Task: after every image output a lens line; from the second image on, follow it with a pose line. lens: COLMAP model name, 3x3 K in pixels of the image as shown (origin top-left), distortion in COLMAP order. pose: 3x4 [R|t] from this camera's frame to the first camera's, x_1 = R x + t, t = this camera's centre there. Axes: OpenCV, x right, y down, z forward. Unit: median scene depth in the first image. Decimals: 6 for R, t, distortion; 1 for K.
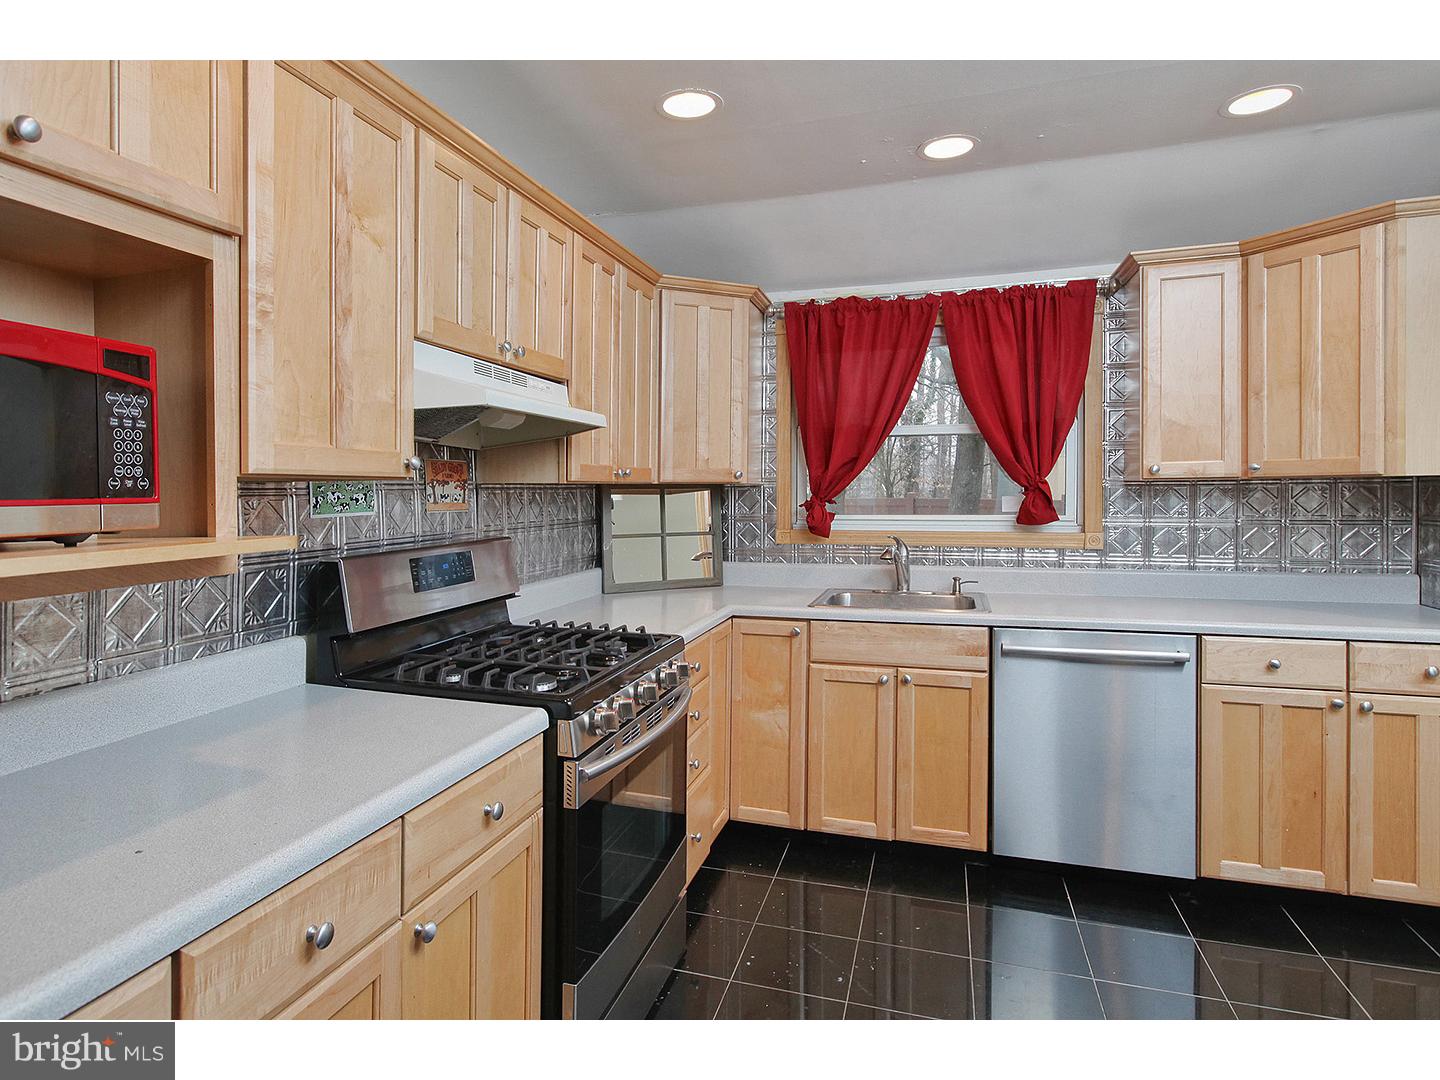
lens RADIAL K [[701.8, 0, 720.0], [0, 701.8, 540.0], [0, 0, 1]] dist [0.035434, -0.000089]
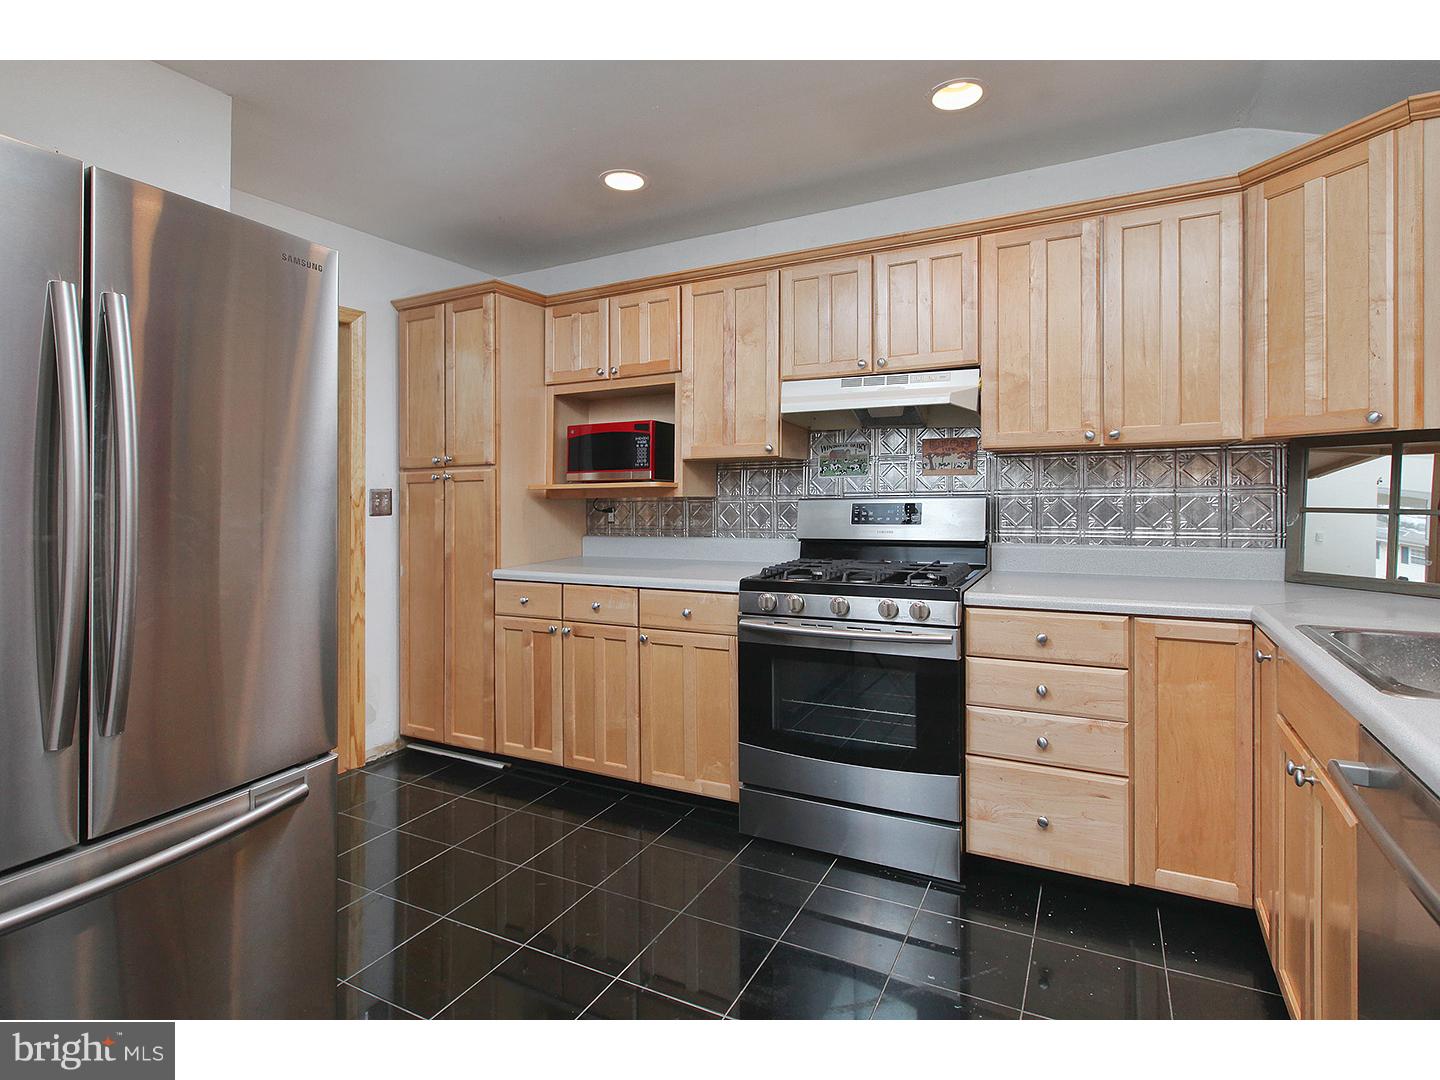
lens RADIAL K [[736.2, 0, 720.0], [0, 736.2, 540.0], [0, 0, 1]] dist [-0.001295, -0.000381]
pose [[0.357211, 0.089472, -0.929728, 1.411000], [-0.045180, 0.995891, 0.078481, -0.012372], [0.932930, 0.013971, 0.359786, 0.104697]]
